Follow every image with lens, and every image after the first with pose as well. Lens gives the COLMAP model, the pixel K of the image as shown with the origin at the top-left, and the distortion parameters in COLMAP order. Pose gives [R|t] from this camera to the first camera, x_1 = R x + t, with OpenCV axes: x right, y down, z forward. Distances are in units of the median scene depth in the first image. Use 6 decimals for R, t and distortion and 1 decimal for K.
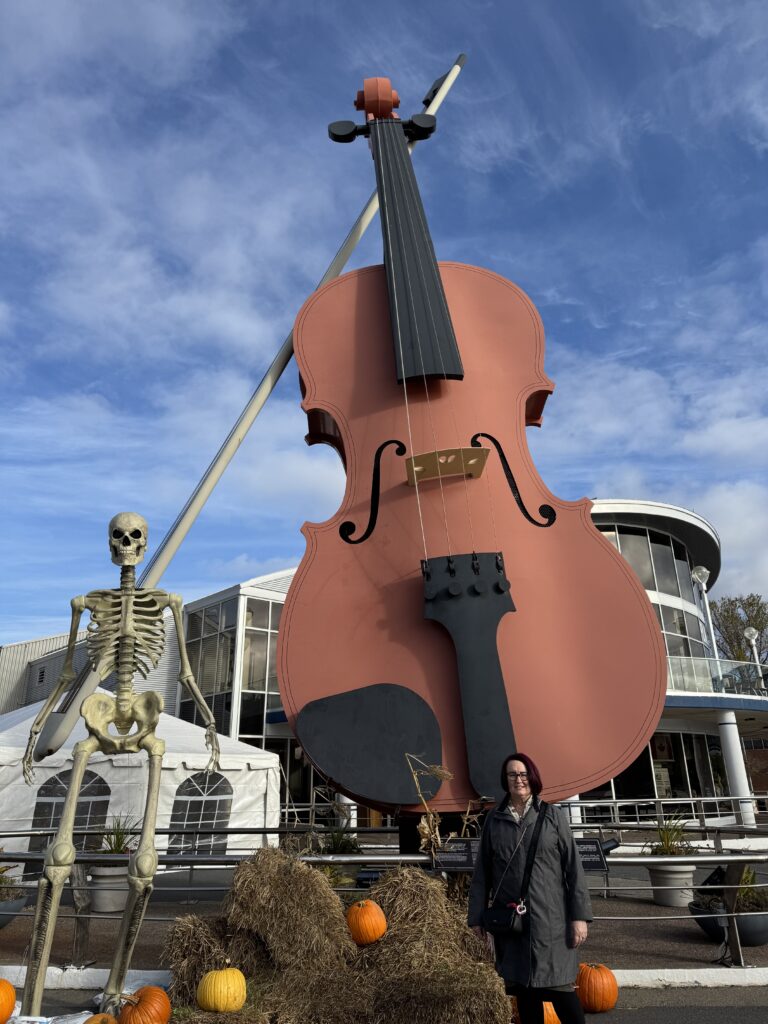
lens RADIAL K [[719.1, 0, 387.7], [0, 719.1, 518.1], [0, 0, 1]] dist [0.074636, -0.045308]
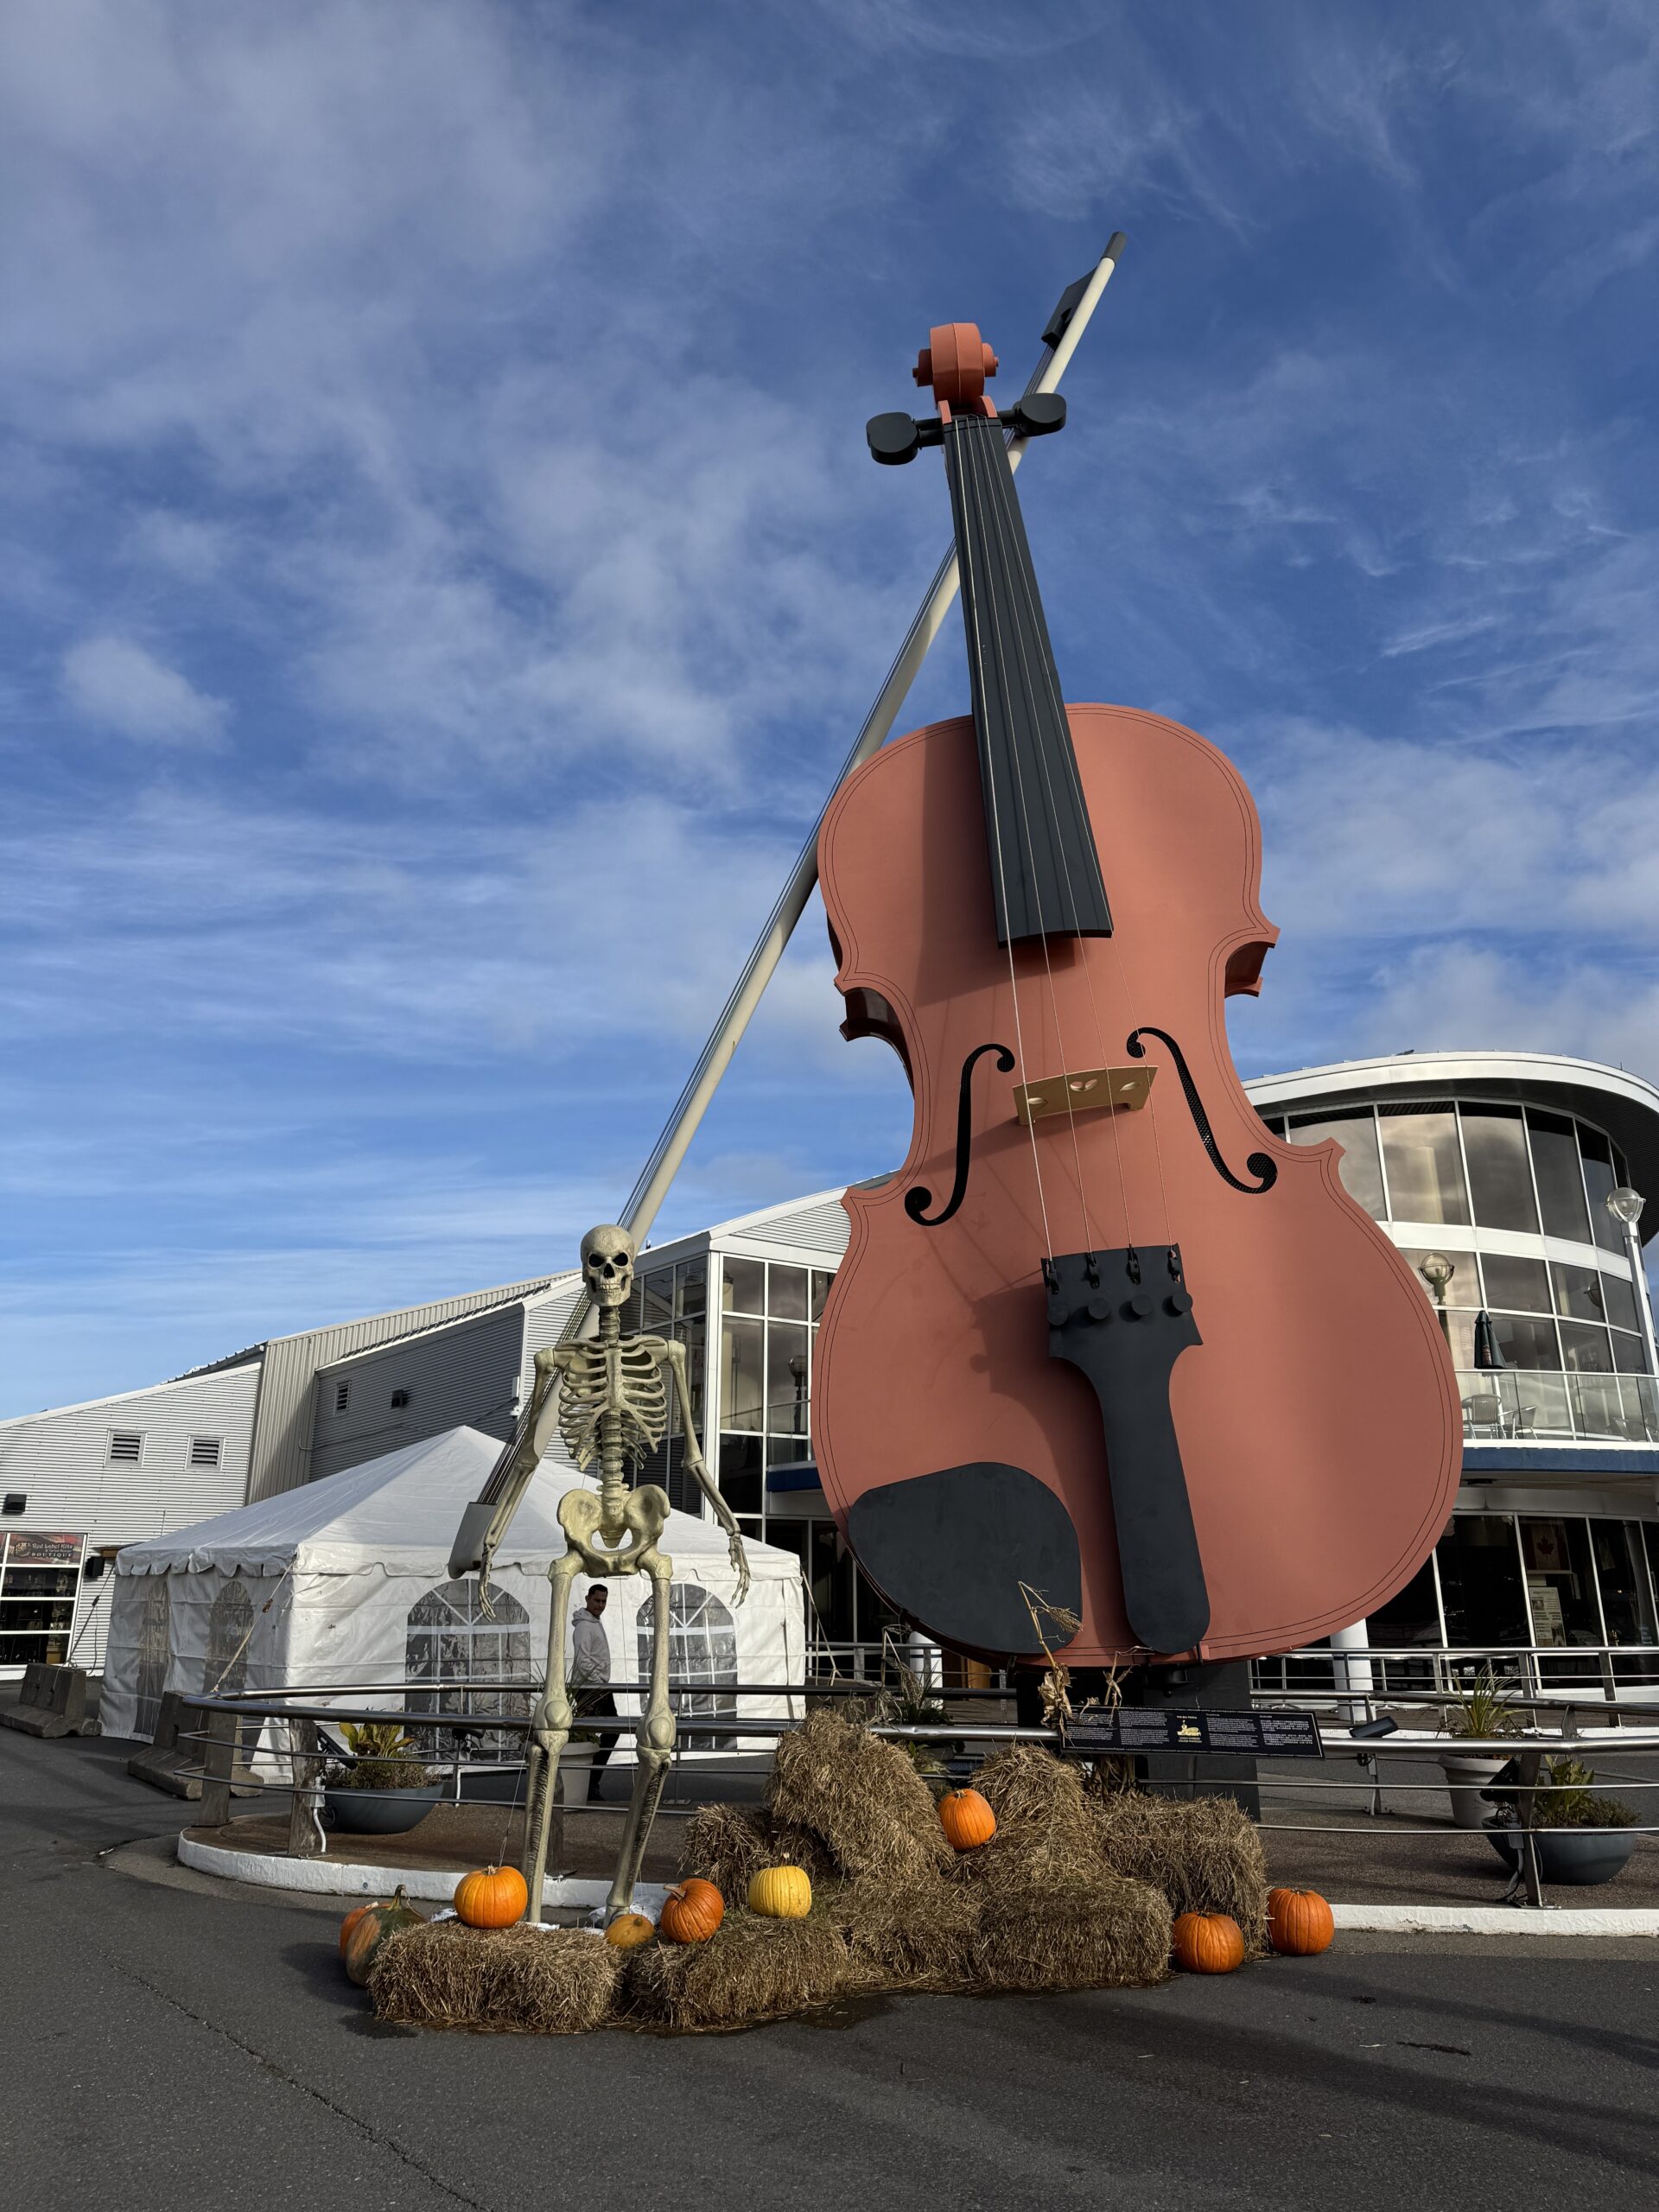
lens RADIAL K [[1553.5, 0, 832.0], [0, 1553.5, 1092.4], [0, 0, 1]] dist [0.074636, -0.045308]
pose [[0.994775, -0.017928, -0.100509, 0.003859], [0.021822, 0.999048, 0.037774, -0.124526], [0.099736, -0.039769, 0.994219, -0.294922]]
